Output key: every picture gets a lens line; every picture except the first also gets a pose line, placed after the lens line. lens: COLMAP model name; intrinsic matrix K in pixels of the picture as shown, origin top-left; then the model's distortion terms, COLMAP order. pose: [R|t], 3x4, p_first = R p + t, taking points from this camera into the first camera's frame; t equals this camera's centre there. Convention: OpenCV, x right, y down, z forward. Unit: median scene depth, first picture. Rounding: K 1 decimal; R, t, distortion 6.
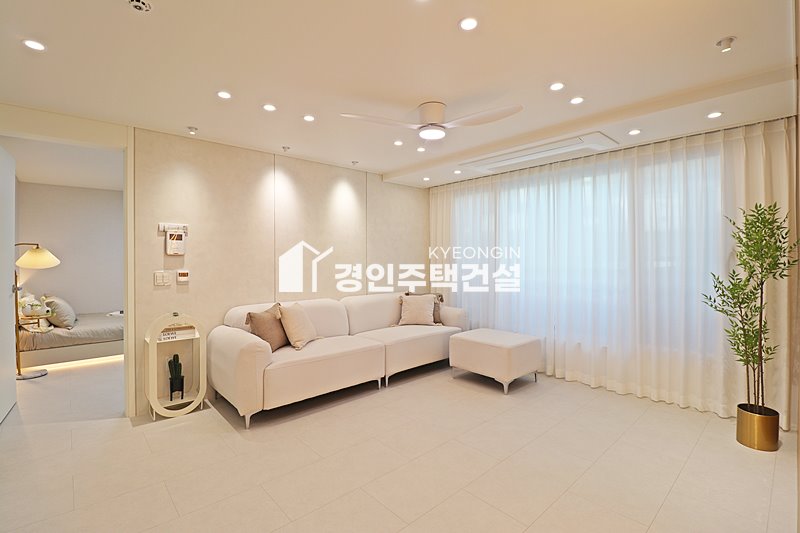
lens RADIAL K [[369.3, 0, 405.2], [0, 369.3, 259.2], [0, 0, 1]] dist [-0.004679, -0.010075]
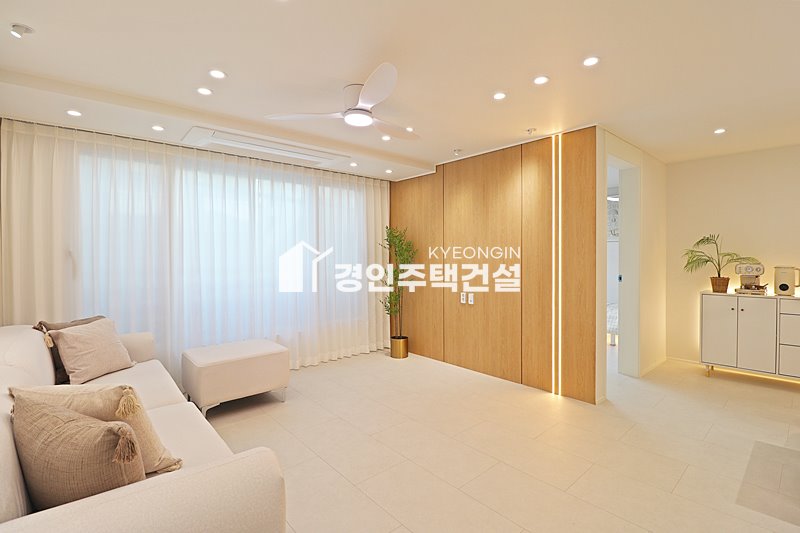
lens RADIAL K [[369.3, 0, 408.4], [0, 369.3, 260.8], [0, 0, 1]] dist [-0.004679, -0.010075]
pose [[0.014731, -0.009422, 0.999847, -0.628332], [0.007570, 0.999928, 0.009312, 0.003697], [-0.999863, 0.007432, 0.014801, 0.641706]]
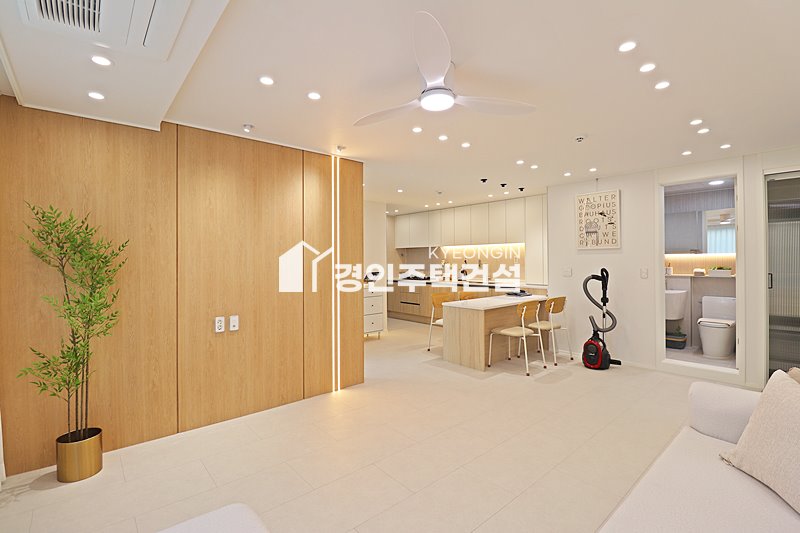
lens RADIAL K [[369.3, 0, 401.6], [0, 369.3, 261.2], [0, 0, 1]] dist [-0.004679, -0.010075]
pose [[-0.999582, 0.010670, 0.026876, 0.100766], [0.010792, 0.999932, 0.004401, -0.010435], [-0.026827, 0.004689, -0.999629, 1.313217]]
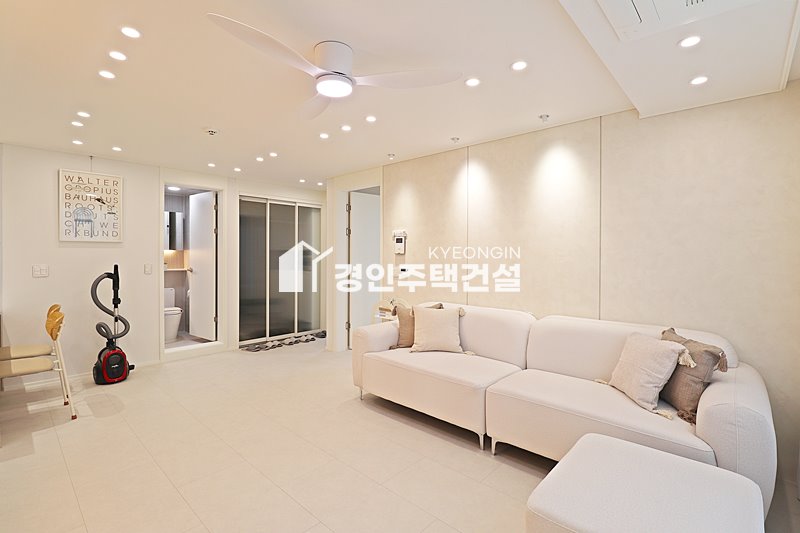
lens RADIAL K [[369.3, 0, 405.9], [0, 369.3, 261.4], [0, 0, 1]] dist [-0.004679, -0.010075]
pose [[0.089020, 0.017329, -0.995879, 0.598199], [-0.008439, 0.999826, 0.016643, -0.008413], [0.995994, 0.006922, 0.089151, 0.800452]]
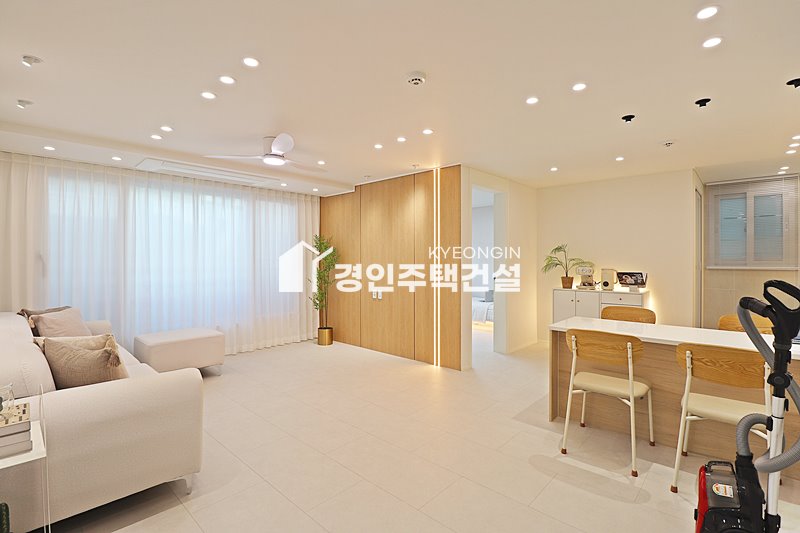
lens RADIAL K [[369.3, 0, 405.4], [0, 369.3, 260.4], [0, 0, 1]] dist [-0.004679, -0.010075]
pose [[-0.087217, 0.001449, 0.996188, -0.911275], [0.004080, 0.999991, -0.001097, 0.004340], [-0.996181, 0.003969, -0.087222, 0.491970]]
